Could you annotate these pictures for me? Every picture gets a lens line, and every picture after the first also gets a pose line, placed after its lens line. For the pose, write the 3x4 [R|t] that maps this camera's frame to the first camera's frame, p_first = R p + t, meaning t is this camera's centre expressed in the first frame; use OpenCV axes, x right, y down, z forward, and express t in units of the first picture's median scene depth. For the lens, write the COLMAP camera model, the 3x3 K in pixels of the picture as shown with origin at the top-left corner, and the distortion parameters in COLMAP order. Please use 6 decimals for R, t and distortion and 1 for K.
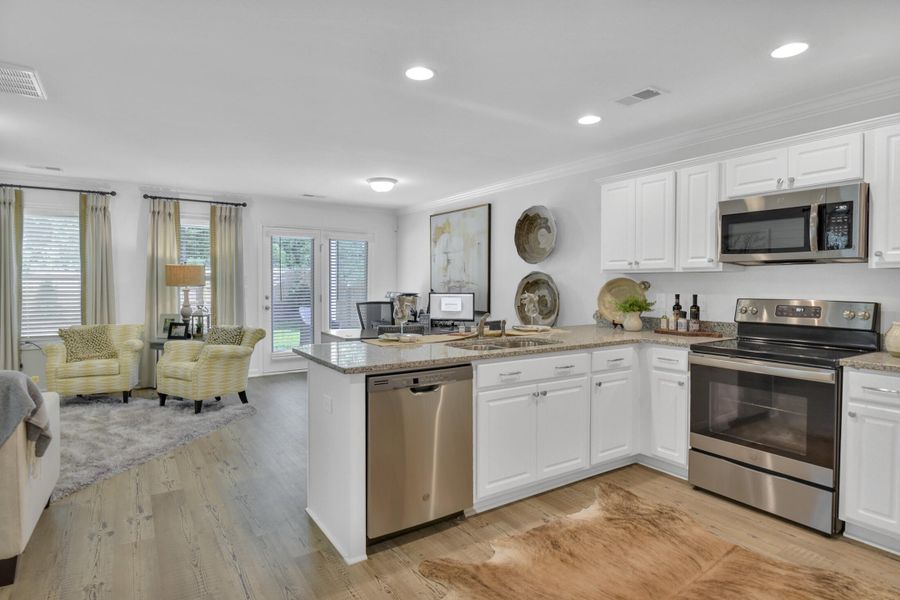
lens RADIAL K [[483.8, 0, 449.0], [0, 483.8, 293.0], [0, 0, 1]] dist [0.014817, -0.013848]
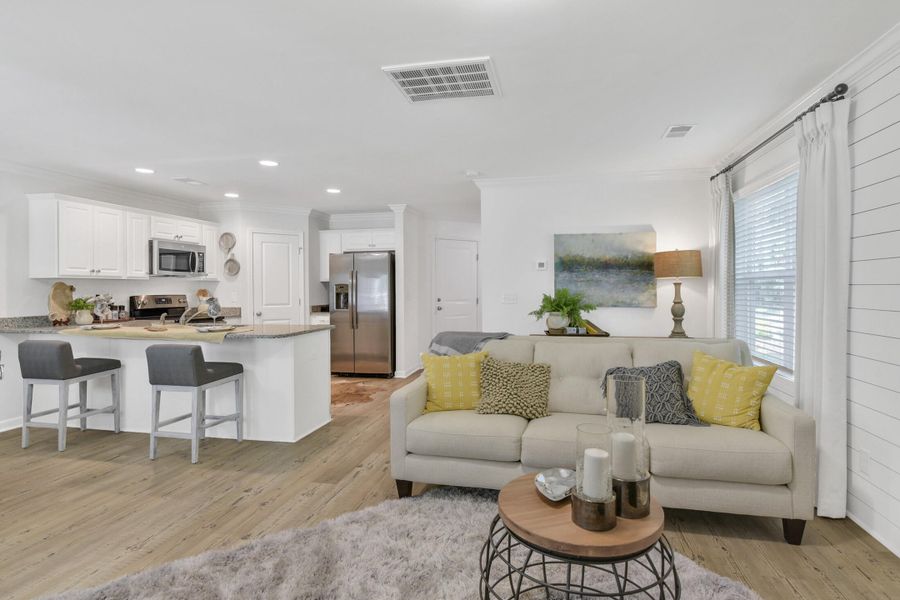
lens RADIAL K [[450.9, 0, 474.6], [0, 450.9, 295.8], [0, 0, 1]] dist [0.013628, -0.009009]
pose [[-0.721560, -0.012293, 0.692242, -1.061066], [0.016669, 0.999244, 0.035120, -0.018756], [-0.692151, 0.036881, -0.720810, 1.043211]]
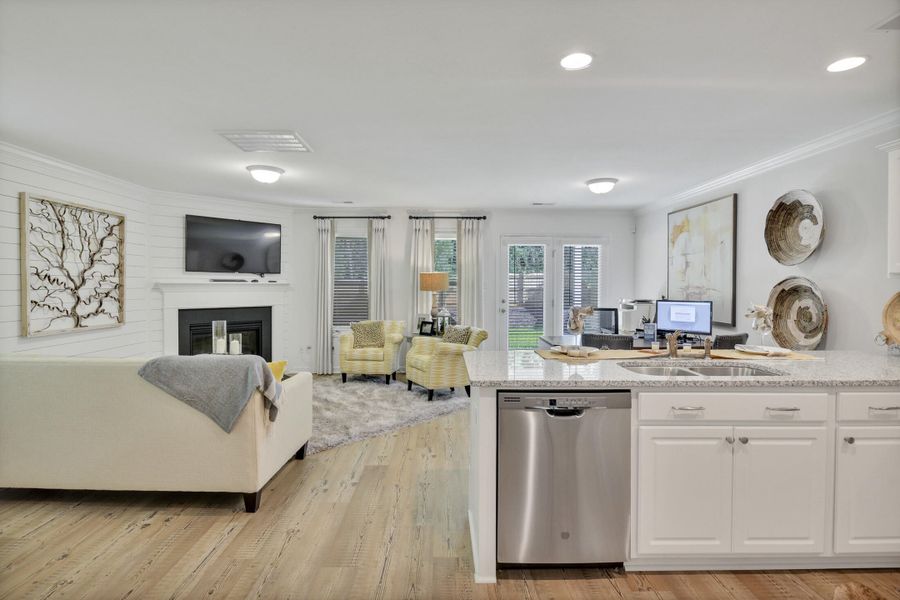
lens RADIAL K [[463.4, 0, 450.1], [0, 463.4, 276.8], [0, 0, 1]] dist [-0.011552, 0.000425]
pose [[0.841882, -0.007123, -0.539615, 0.134654], [-0.012667, 0.999377, -0.032954, -0.013577], [0.539514, 0.034578, 0.841267, 0.087698]]
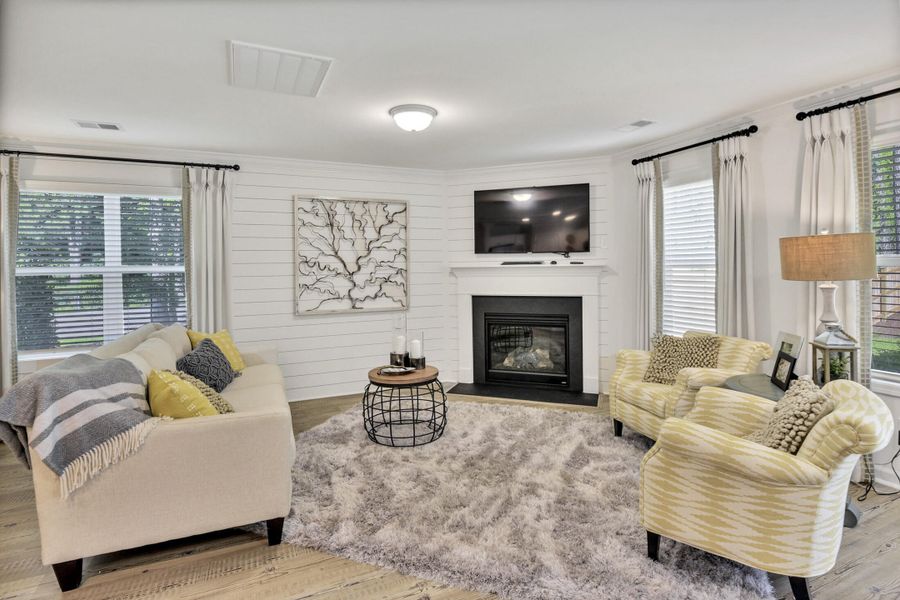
lens RADIAL K [[450.9, 0, 447.0], [0, 450.9, 270.3], [0, 0, 1]] dist [0.013628, -0.009009]
pose [[-0.165391, 0.007073, -0.986203, -0.063684], [-0.007694, 0.999935, 0.008462, -0.031480], [0.986198, 0.008987, -0.165325, 0.940434]]
